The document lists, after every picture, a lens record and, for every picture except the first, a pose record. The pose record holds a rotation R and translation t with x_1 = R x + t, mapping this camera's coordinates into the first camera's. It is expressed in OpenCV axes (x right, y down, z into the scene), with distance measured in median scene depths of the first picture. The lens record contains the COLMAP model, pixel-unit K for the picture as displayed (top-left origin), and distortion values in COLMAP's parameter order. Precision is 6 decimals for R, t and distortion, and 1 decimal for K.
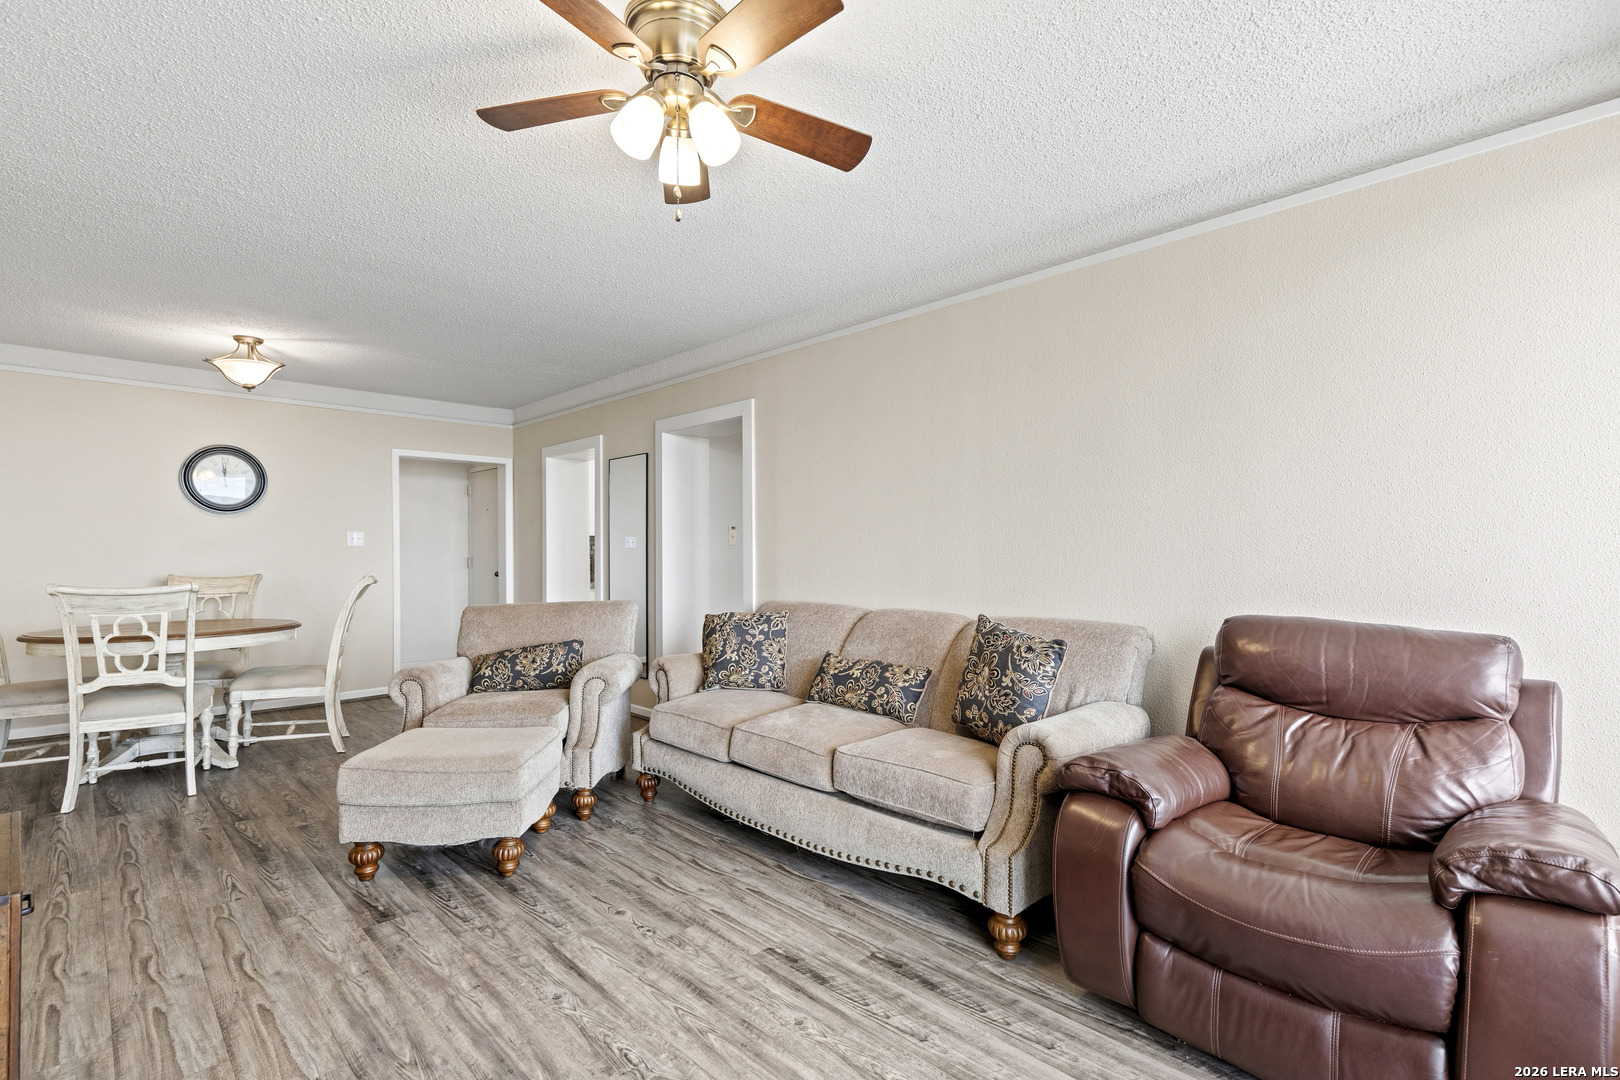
lens RADIAL K [[736.3, 0, 808.3], [0, 736.3, 545.6], [0, 0, 1]] dist [0.007644, 0.000397]
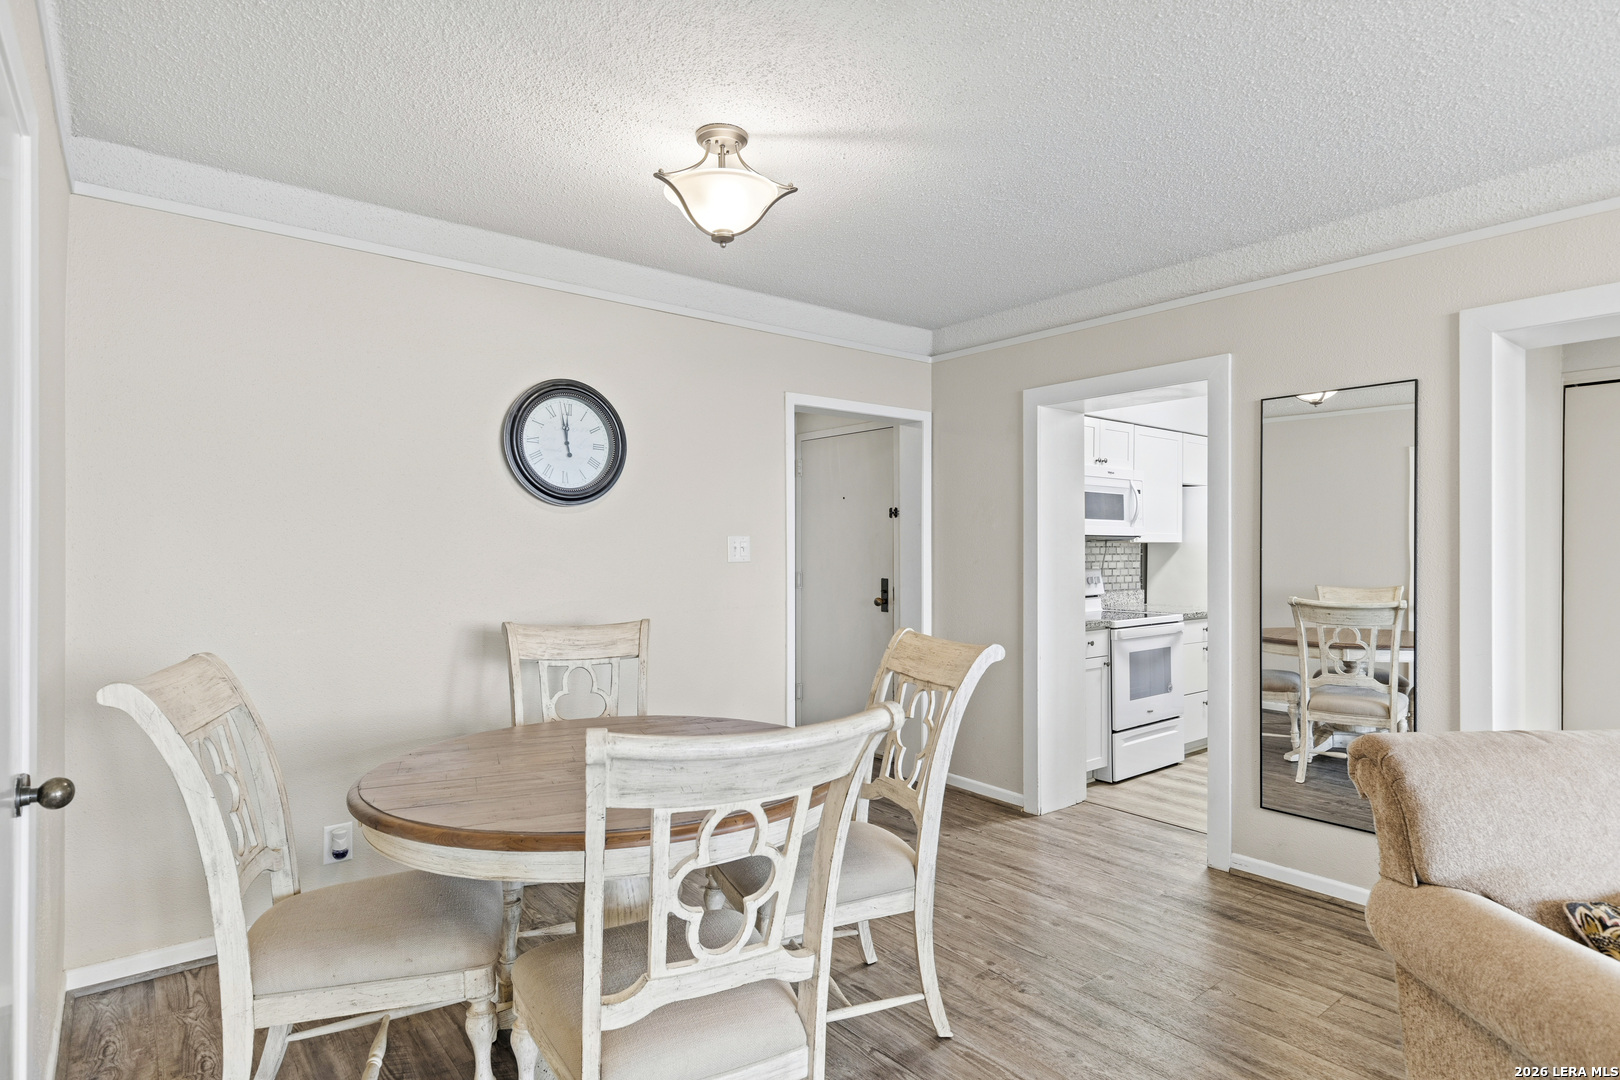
lens RADIAL K [[839.0, 0, 809.9], [0, 839.0, 537.3], [0, 0, 1]] dist [0.023728, -0.000904]
pose [[0.994291, -0.001547, -0.106692, -0.549757], [0.001157, 0.999992, -0.003714, -0.017426], [0.106697, 0.003570, 0.994285, 0.403170]]
